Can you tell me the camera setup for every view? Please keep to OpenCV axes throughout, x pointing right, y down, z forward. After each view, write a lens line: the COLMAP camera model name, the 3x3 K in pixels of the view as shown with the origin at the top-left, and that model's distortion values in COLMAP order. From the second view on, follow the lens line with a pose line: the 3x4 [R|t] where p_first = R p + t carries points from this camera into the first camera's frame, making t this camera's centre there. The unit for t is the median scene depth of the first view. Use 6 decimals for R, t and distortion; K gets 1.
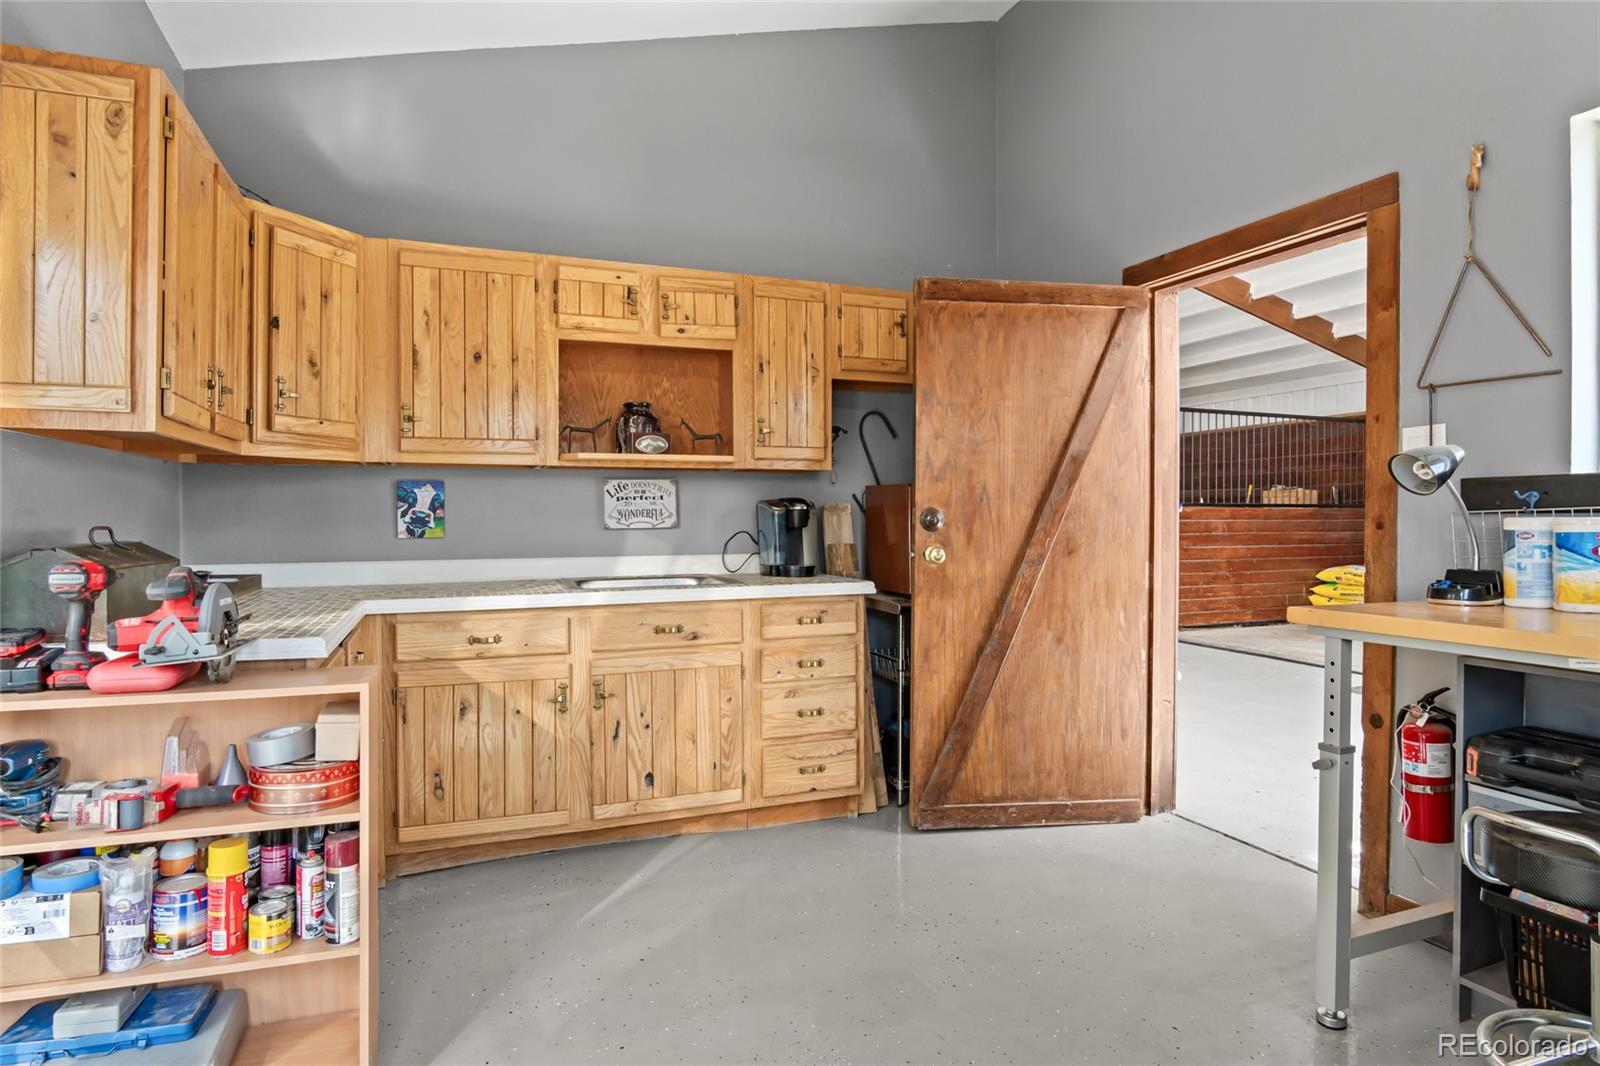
lens RADIAL K [[887.7, 0, 803.1], [0, 887.7, 517.6], [0, 0, 1]] dist [-0.031453, -0.000085]
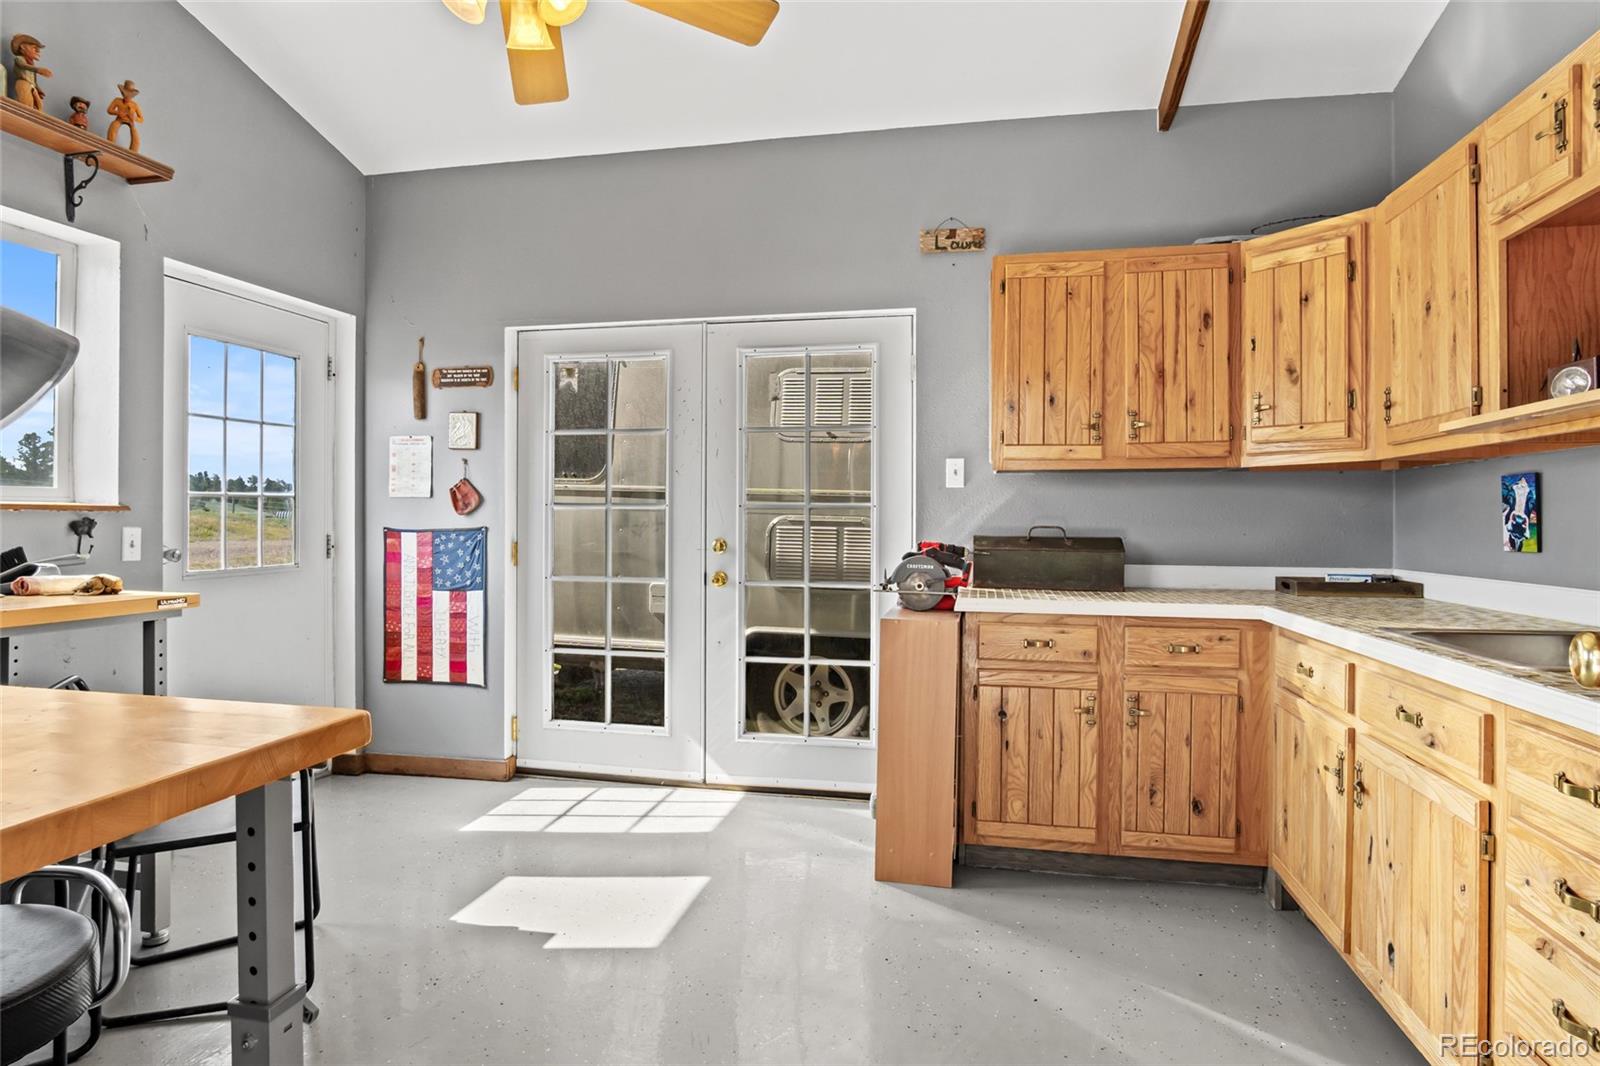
lens RADIAL K [[887.7, 0, 803.1], [0, 887.7, 517.6], [0, 0, 1]] dist [-0.031453, -0.000085]
pose [[-0.535106, -0.001801, -0.844783, 0.540848], [-0.005045, 0.999987, 0.001063, -0.003500], [0.844770, 0.004831, -0.535108, 0.958295]]
